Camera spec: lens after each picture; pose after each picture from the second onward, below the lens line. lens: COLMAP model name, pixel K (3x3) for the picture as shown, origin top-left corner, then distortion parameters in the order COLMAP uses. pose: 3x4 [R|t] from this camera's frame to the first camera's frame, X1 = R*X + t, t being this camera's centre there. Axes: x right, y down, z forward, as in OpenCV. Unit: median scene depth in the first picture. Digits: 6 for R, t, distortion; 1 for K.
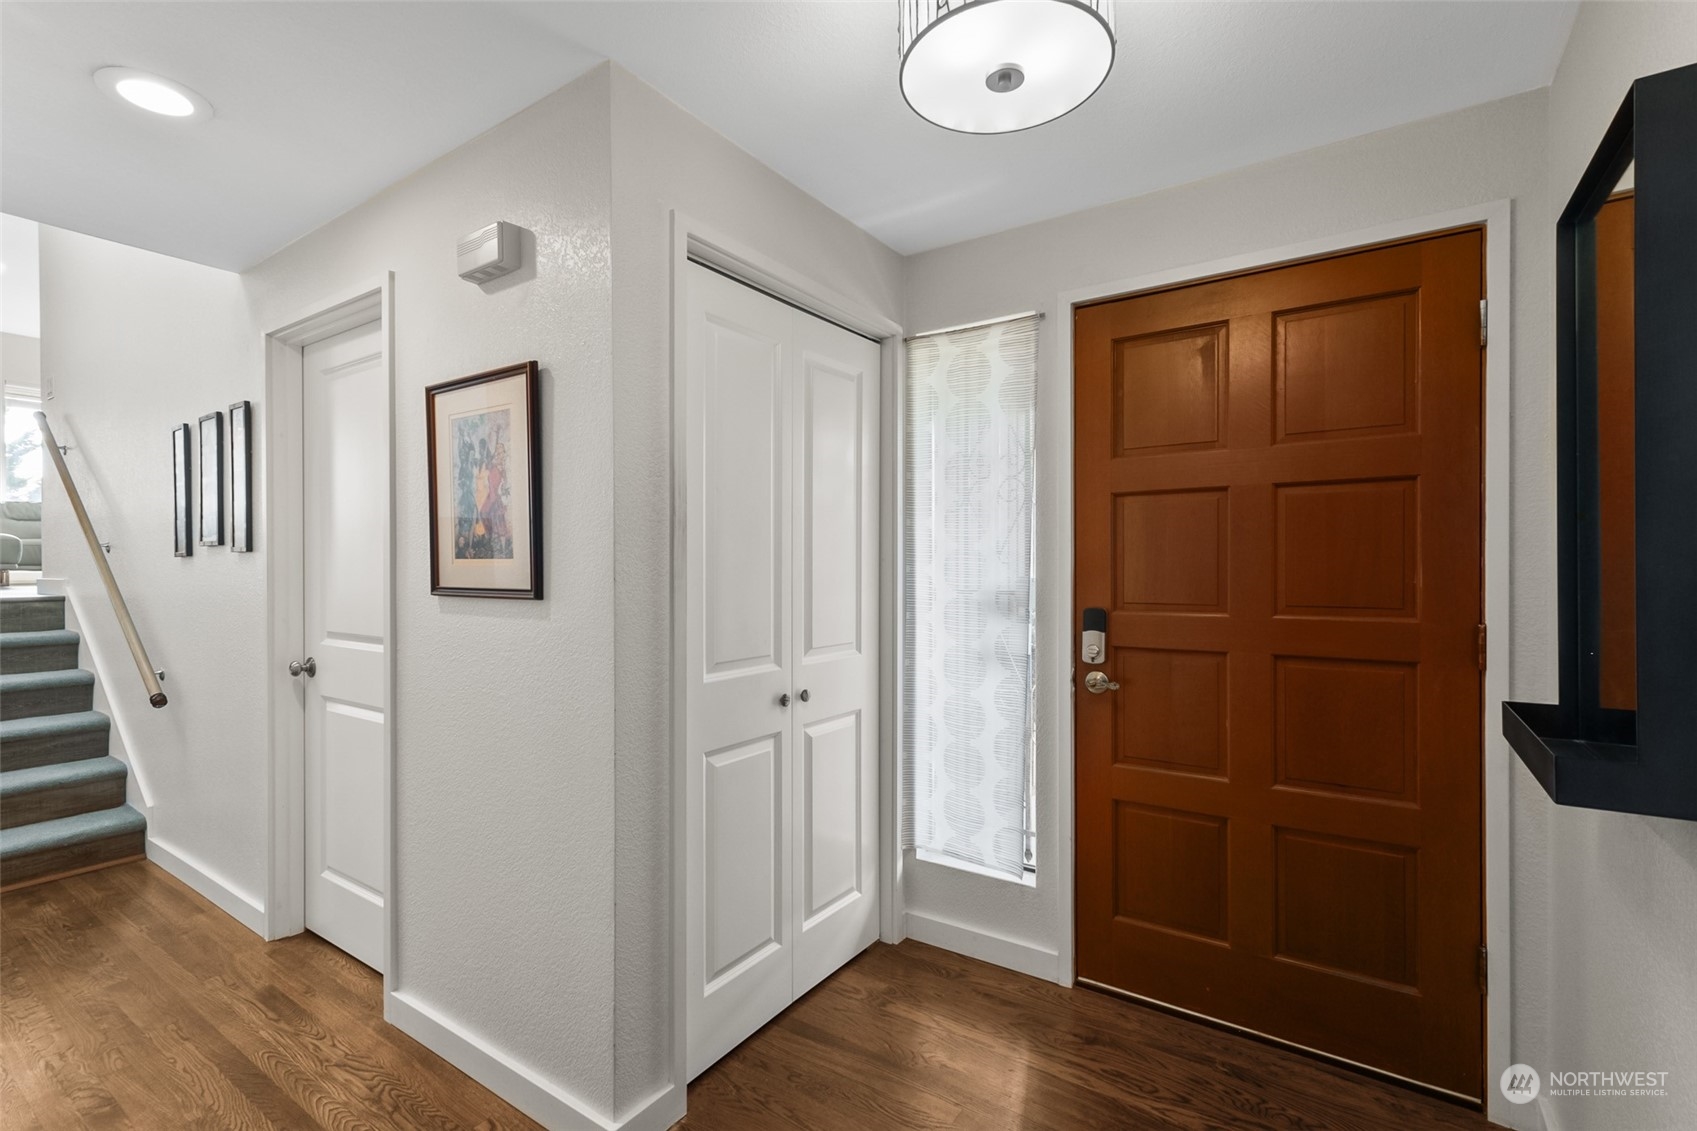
lens RADIAL K [[749.8, 0, 865.5], [0, 749.8, 571.4], [0, 0, 1]] dist [0.005833, 0.000774]
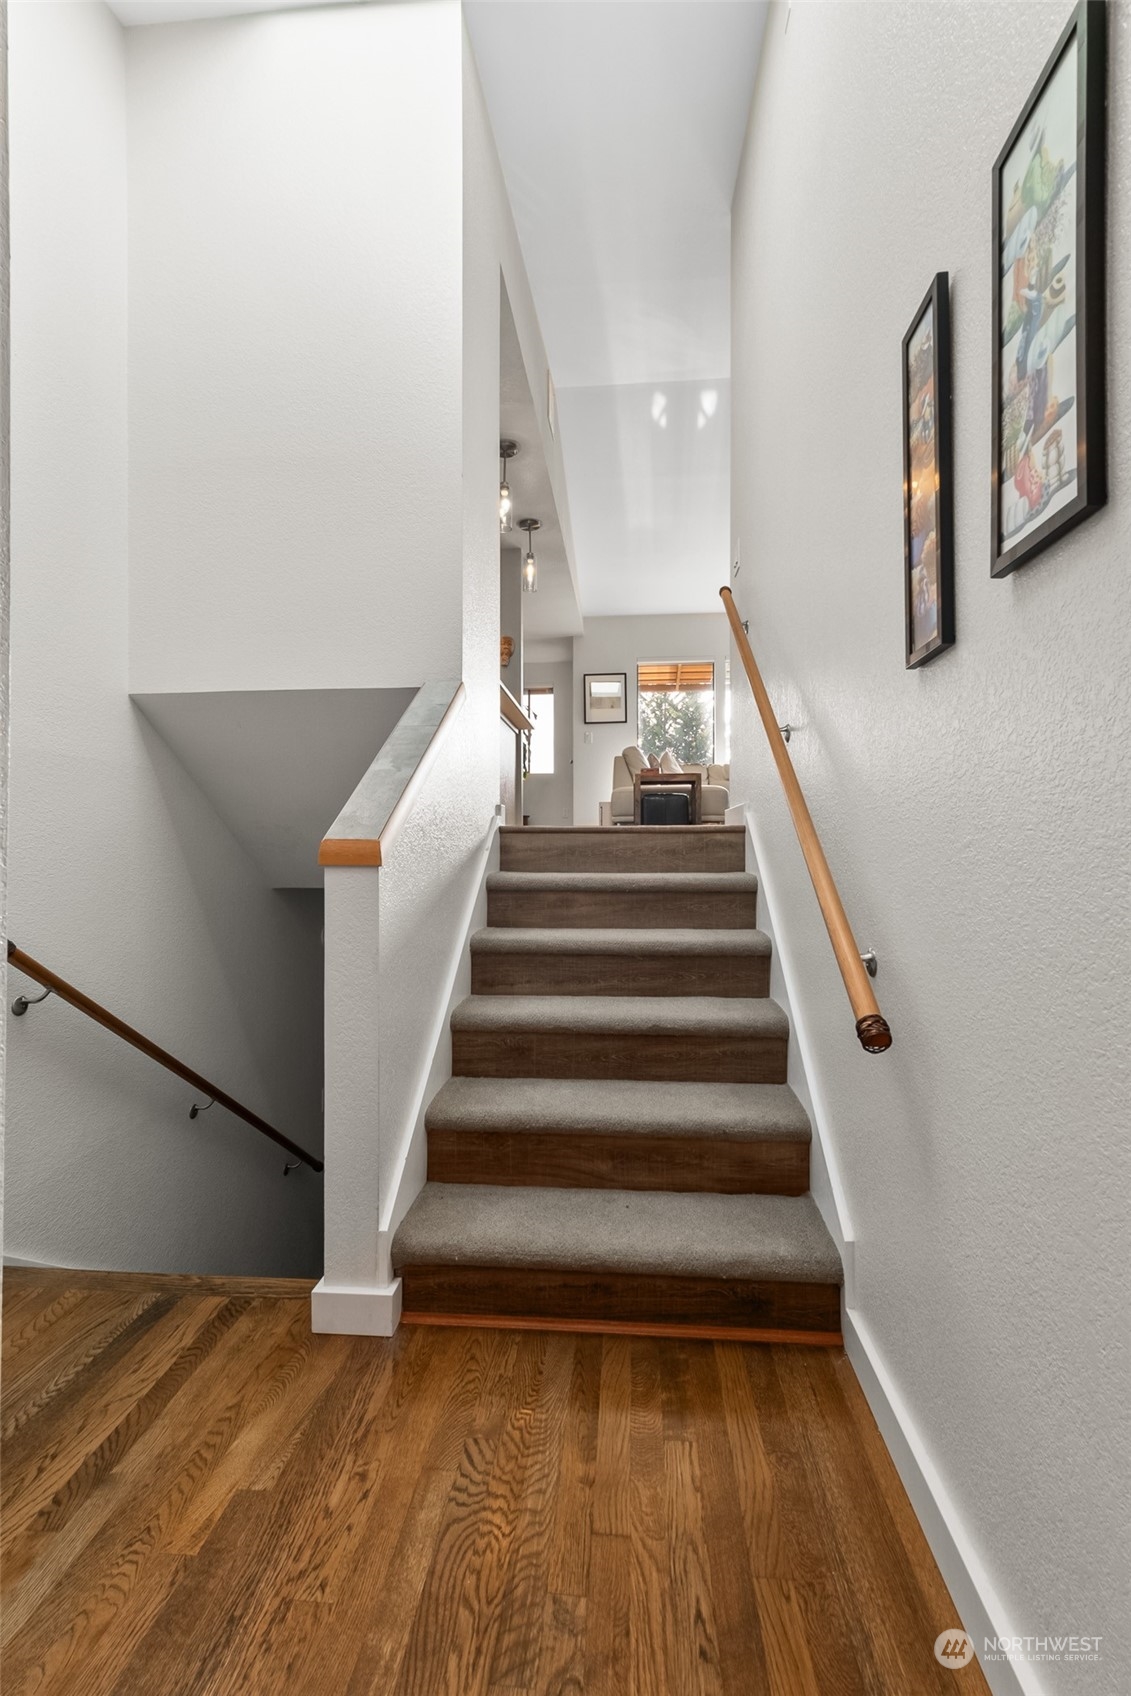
lens RADIAL K [[749.3, 0, 574.1], [0, 749.3, 849.9], [0, 0, 1]] dist [0.005833, 0.000774]
pose [[0.477401, -0.002082, -0.878683, -0.602076], [-0.004876, 0.999976, -0.005018, 0.070445], [0.878672, 0.006680, 0.477379, 0.608846]]
